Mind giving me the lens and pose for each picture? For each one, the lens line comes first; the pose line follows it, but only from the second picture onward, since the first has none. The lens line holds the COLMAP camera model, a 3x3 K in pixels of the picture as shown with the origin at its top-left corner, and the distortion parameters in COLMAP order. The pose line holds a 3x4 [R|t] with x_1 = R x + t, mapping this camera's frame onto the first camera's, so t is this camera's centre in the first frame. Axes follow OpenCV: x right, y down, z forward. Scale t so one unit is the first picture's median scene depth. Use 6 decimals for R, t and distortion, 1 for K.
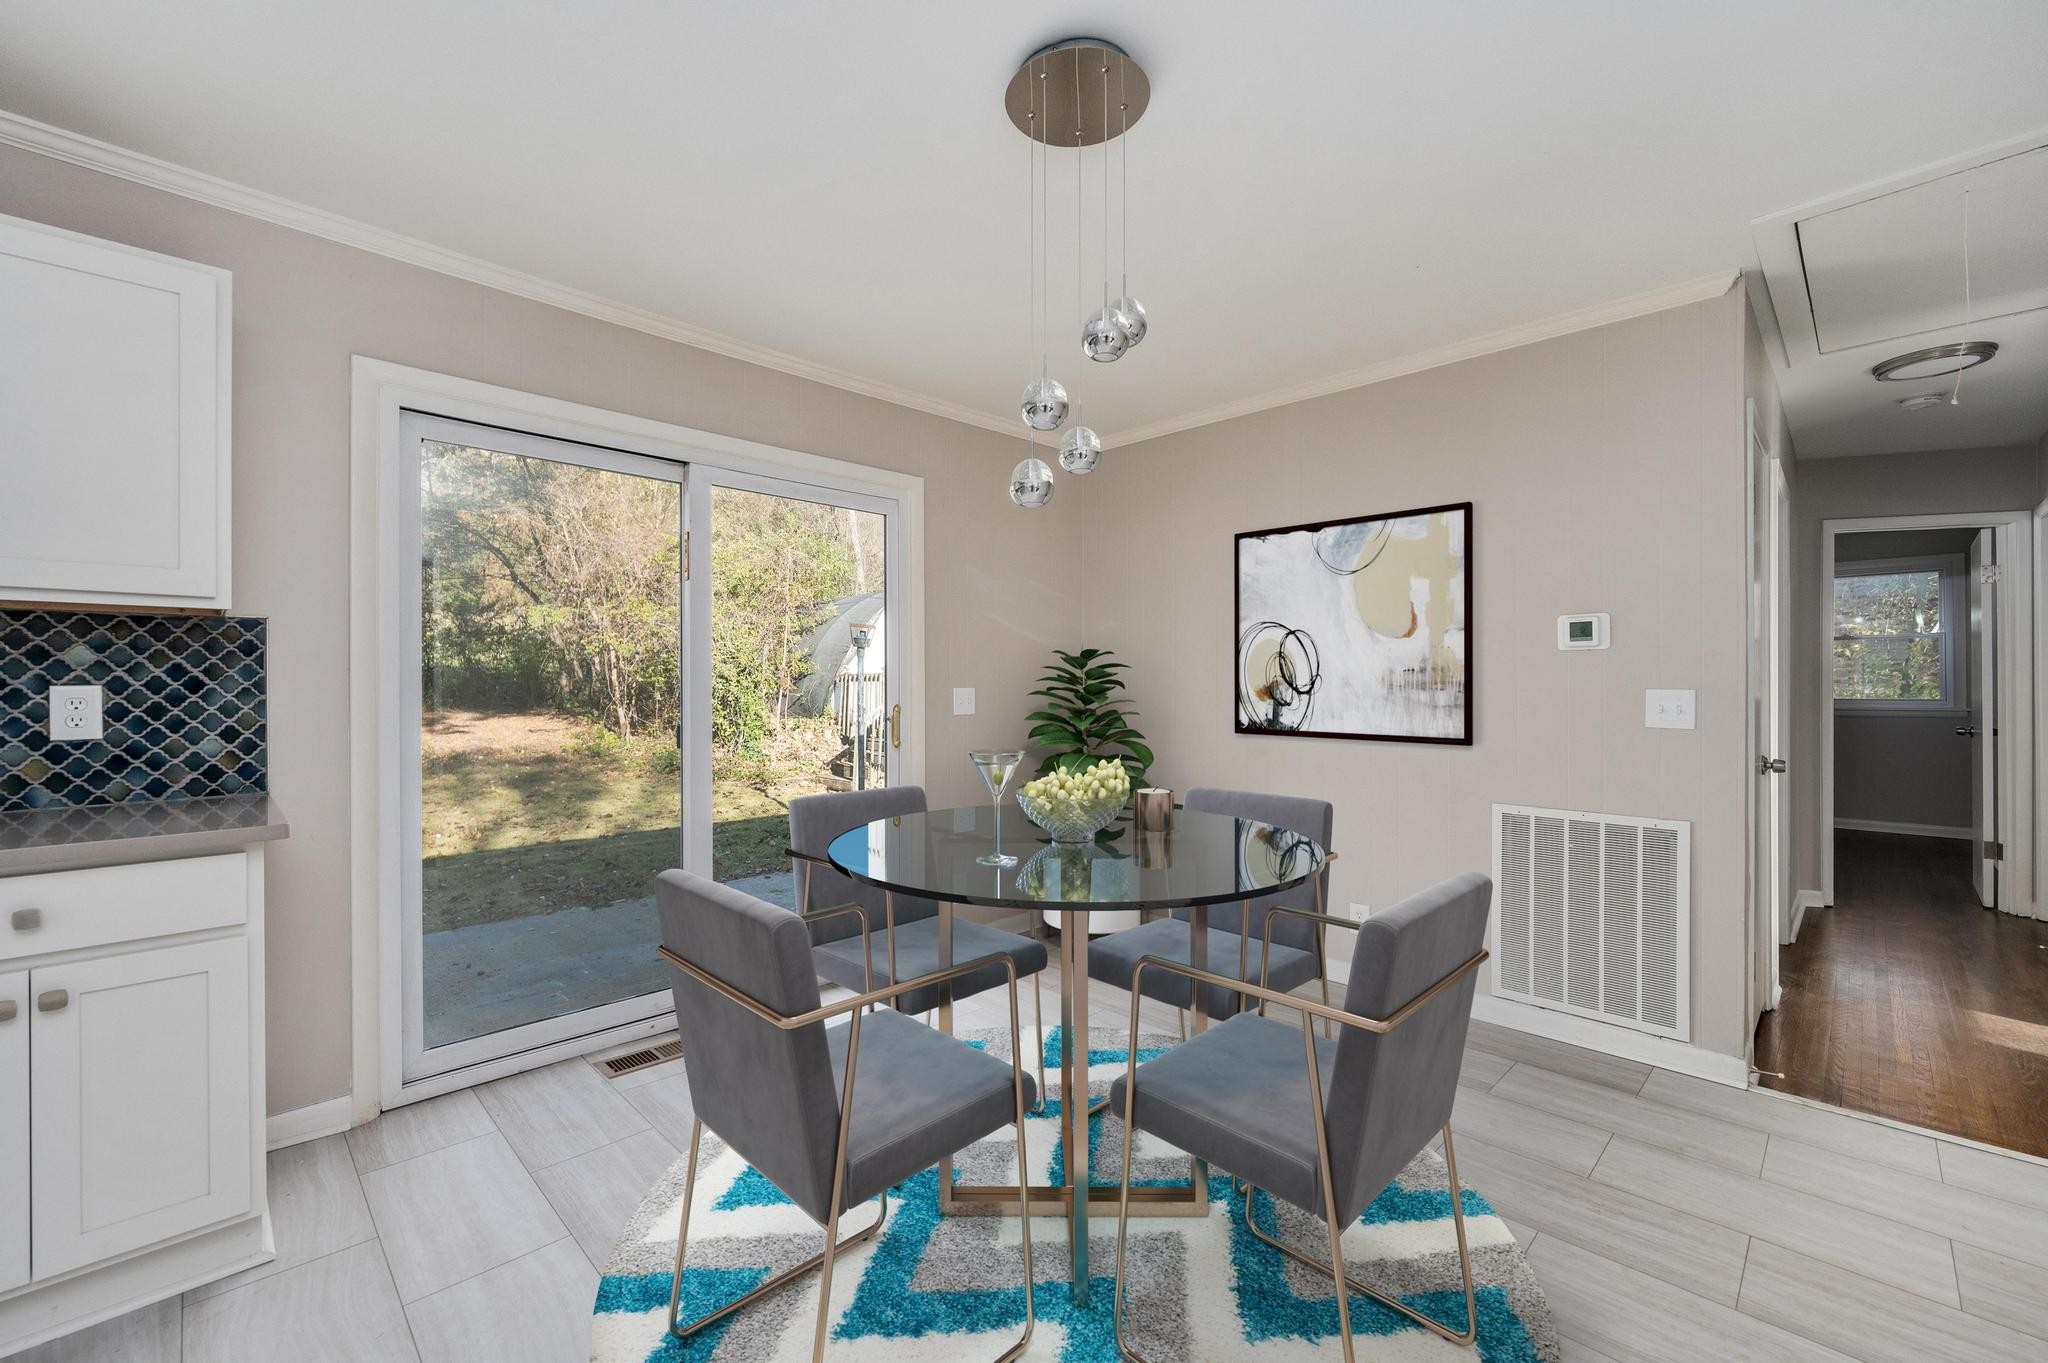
lens RADIAL K [[830.4, 0, 1021.4], [0, 830.4, 684.2], [0, 0, 1]] dist [-0.001769, 0.000224]
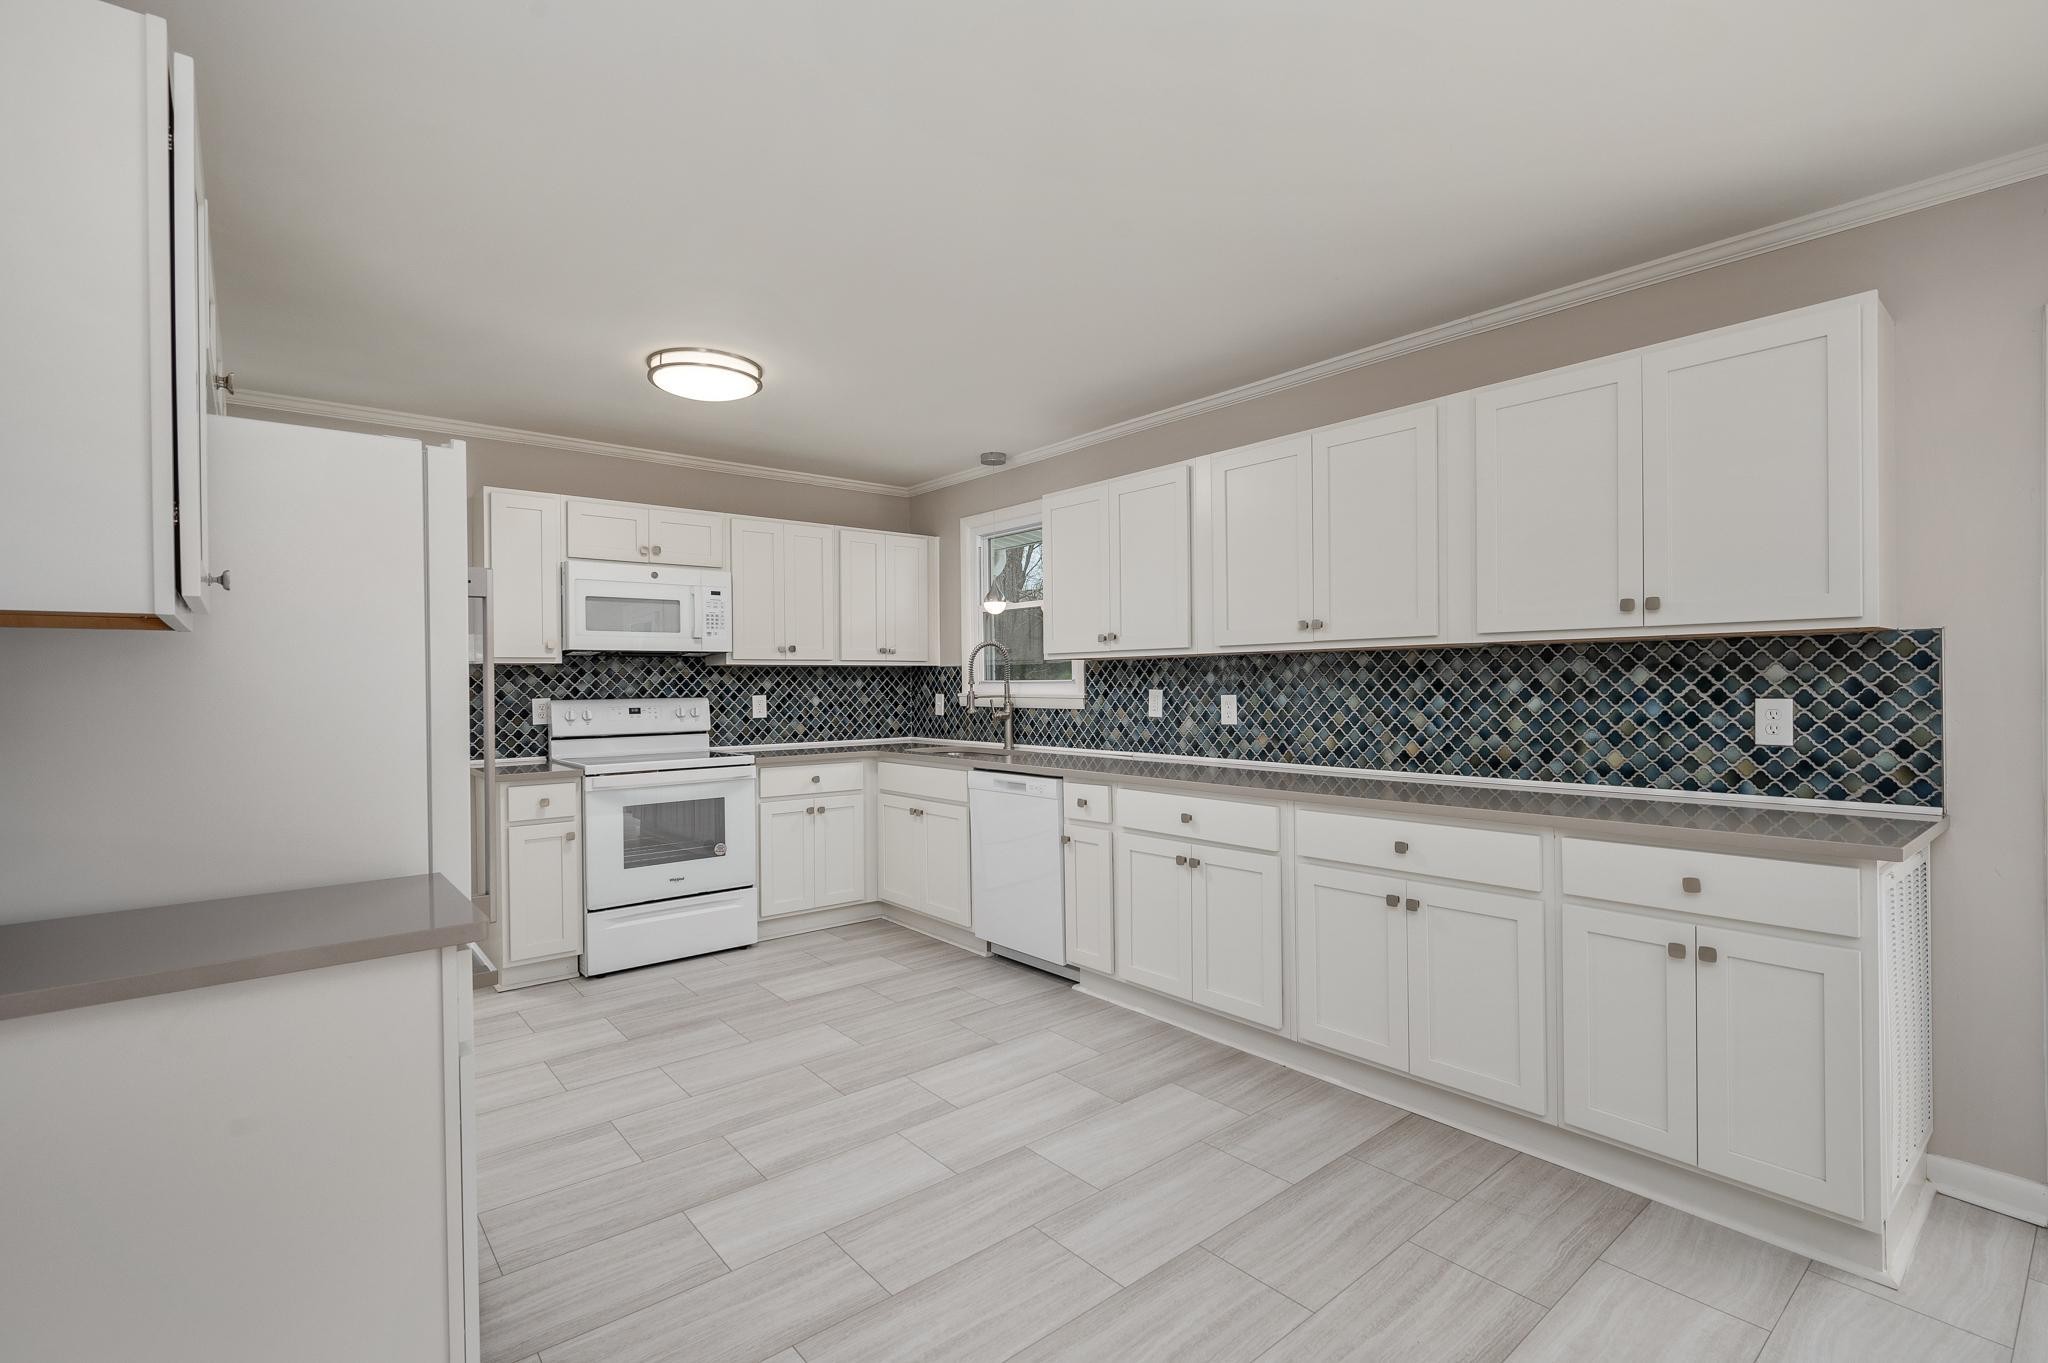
lens RADIAL K [[925.3, 0, 1029.8], [0, 925.3, 685.7], [0, 0, 1]] dist [-0.000545, 0.000906]
pose [[-0.086751, 0.004562, -0.996220, 0.235075], [0.009288, 0.999950, 0.003770, -0.029438], [0.996187, -0.008926, -0.086789, 0.064923]]
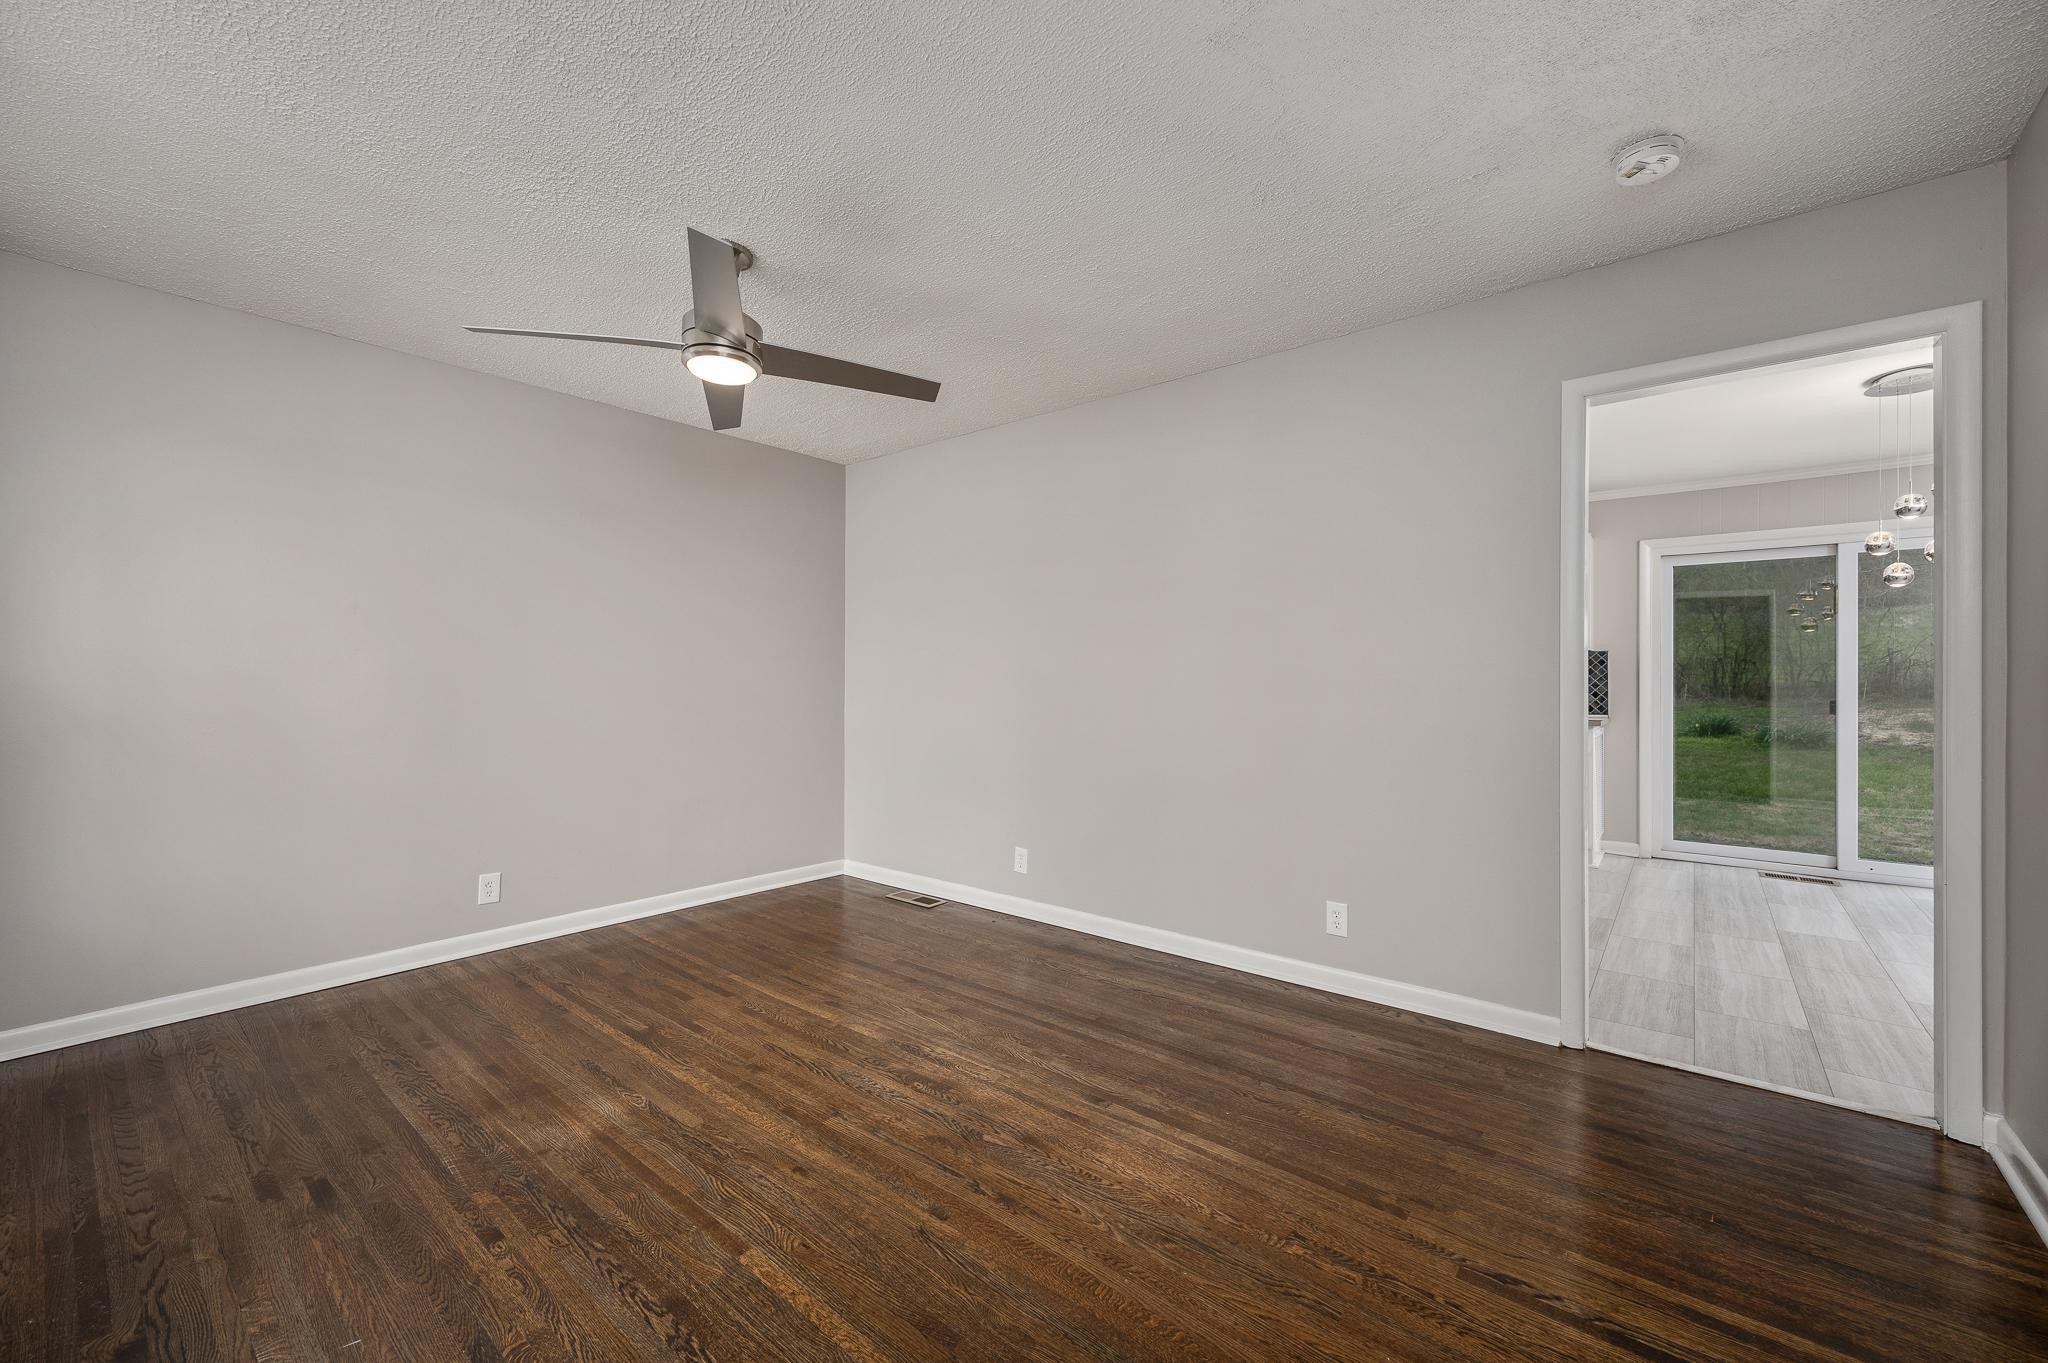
lens RADIAL K [[830.4, 0, 1026.5], [0, 830.4, 681.9], [0, 0, 1]] dist [-0.001769, 0.000224]
pose [[0.112402, 0.002166, -0.993660, 1.544326], [0.003697, 0.999990, 0.002598, 0.005603], [0.993656, -0.003966, 0.112393, -1.159241]]
